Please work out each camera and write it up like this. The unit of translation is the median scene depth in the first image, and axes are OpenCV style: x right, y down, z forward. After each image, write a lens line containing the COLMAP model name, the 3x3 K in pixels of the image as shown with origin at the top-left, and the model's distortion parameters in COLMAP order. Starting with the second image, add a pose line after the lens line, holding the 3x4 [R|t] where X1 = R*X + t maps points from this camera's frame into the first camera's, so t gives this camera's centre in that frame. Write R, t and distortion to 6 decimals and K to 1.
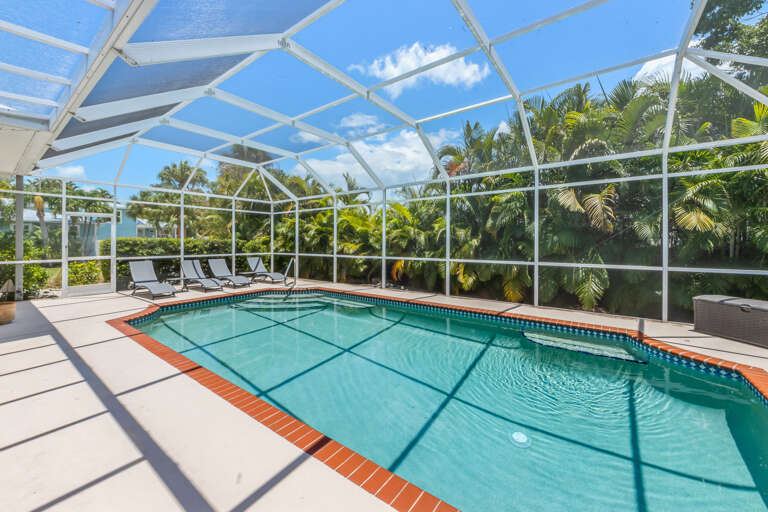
lens RADIAL K [[295.4, 0, 385.0], [0, 295.4, 241.0], [0, 0, 1]] dist [-0.000008, -0.000007]
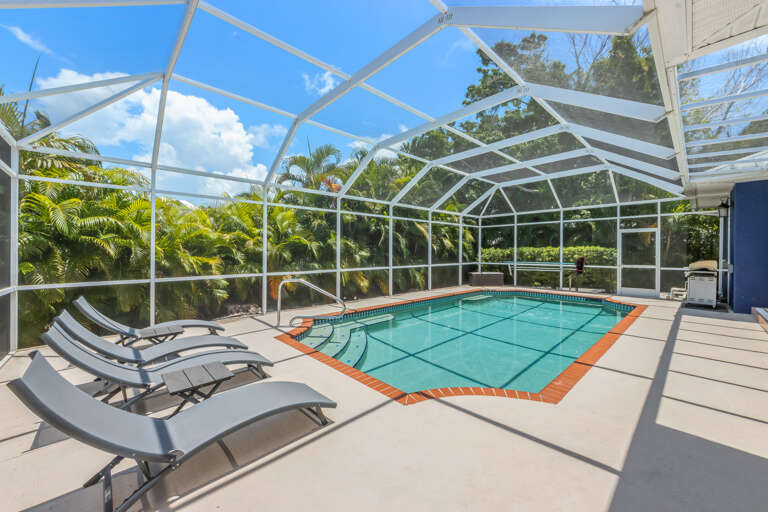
lens RADIAL K [[278.7, 0, 384.0], [0, 278.7, 256.0], [0, 0, 1]] dist [0.000142, 0.000007]
pose [[0.145303, -0.006372, 0.989367, -1.051073], [-0.001823, 0.999976, 0.006708, 0.010730], [-0.989385, -0.002778, 0.145288, 0.924326]]
